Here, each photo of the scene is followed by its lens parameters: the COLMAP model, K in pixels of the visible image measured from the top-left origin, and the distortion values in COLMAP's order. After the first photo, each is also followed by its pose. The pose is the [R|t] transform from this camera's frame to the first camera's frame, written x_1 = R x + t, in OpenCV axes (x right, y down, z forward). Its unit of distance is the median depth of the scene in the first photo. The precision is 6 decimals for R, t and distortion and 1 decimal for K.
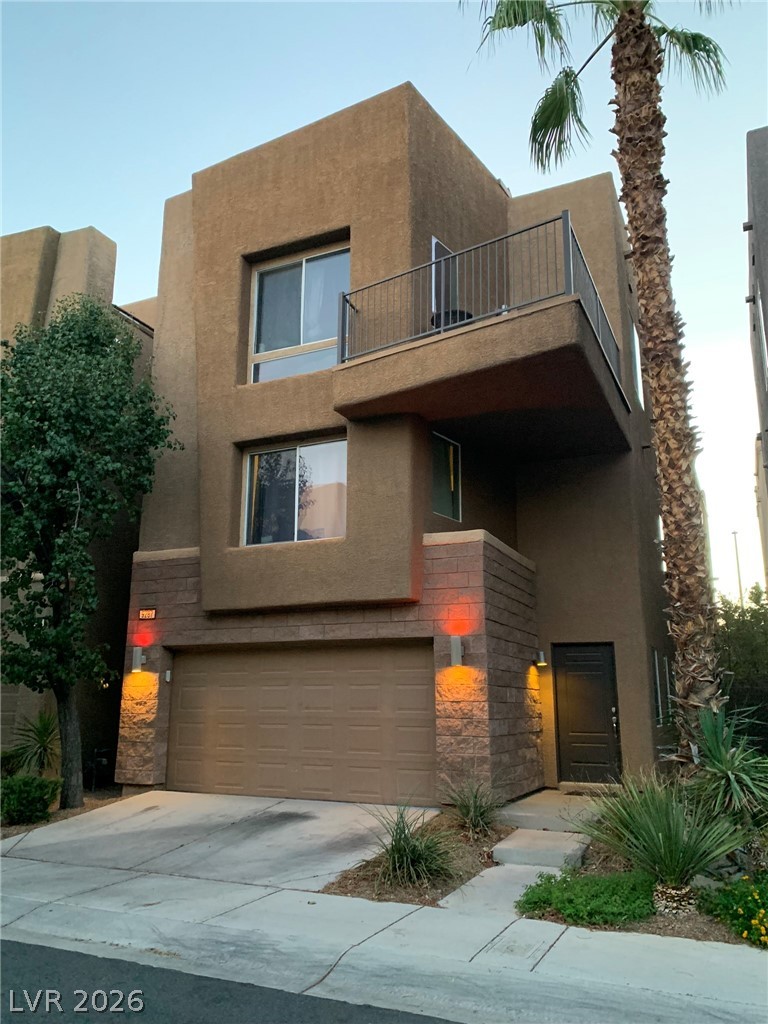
lens RADIAL K [[775.4, 0, 379.4], [0, 775.4, 517.8], [0, 0, 1]] dist [0.026686, -0.045638]
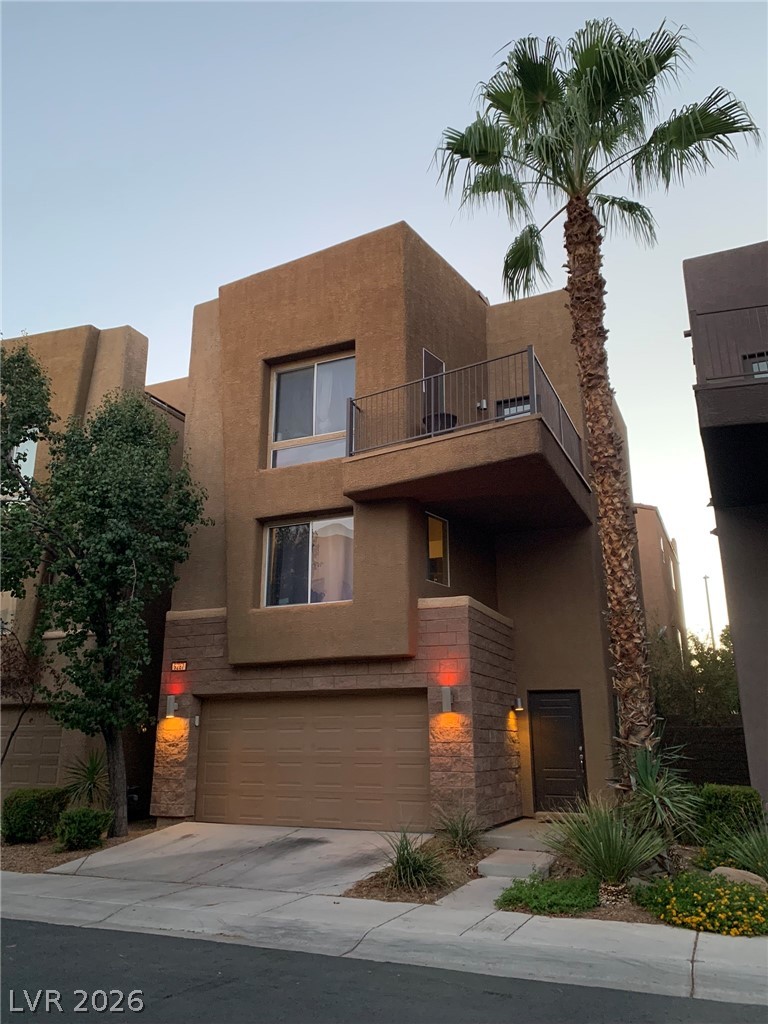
lens RADIAL K [[775.4, 0, 378.1], [0, 775.4, 501.6], [0, 0, 1]] dist [0.026686, -0.045638]
pose [[0.999881, -0.000570, 0.015431, -0.022889], [0.001595, 0.997781, -0.066556, -0.048912], [-0.015359, 0.066573, 0.997663, -0.198588]]
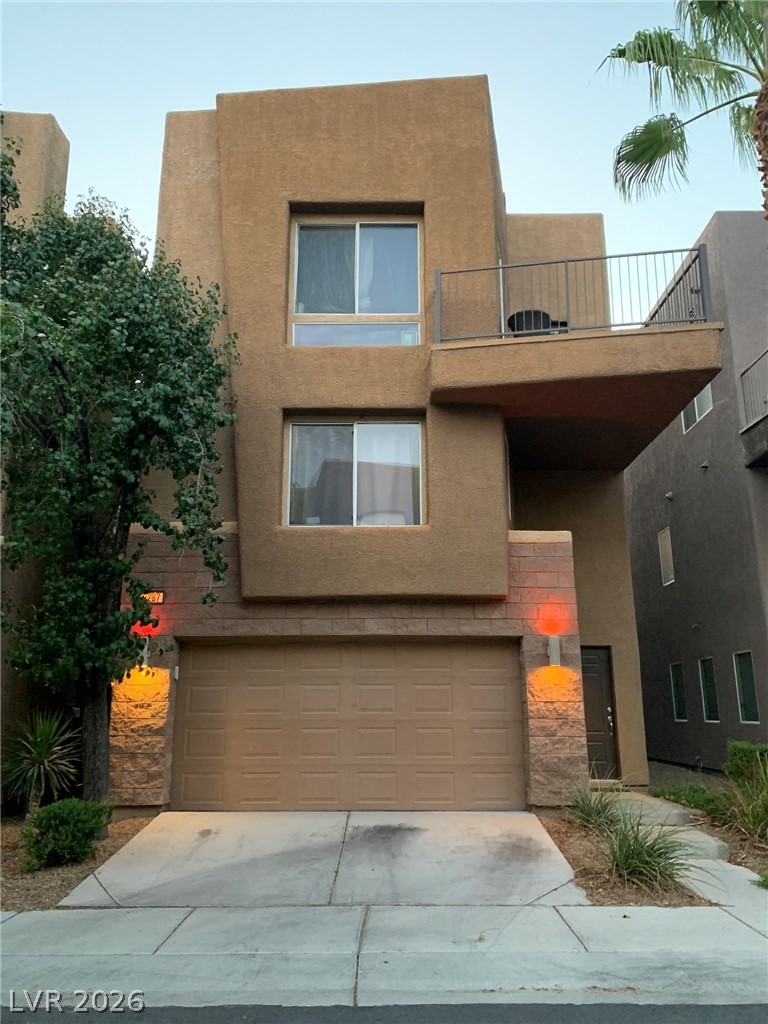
lens RADIAL K [[775.4, 0, 381.7], [0, 775.4, 504.5], [0, 0, 1]] dist [0.026686, -0.045638]
pose [[0.907653, 0.101277, 0.407320, -0.479761], [-0.091961, 0.994858, -0.042441, 0.043618], [-0.409524, 0.001064, 0.912299, 0.165595]]
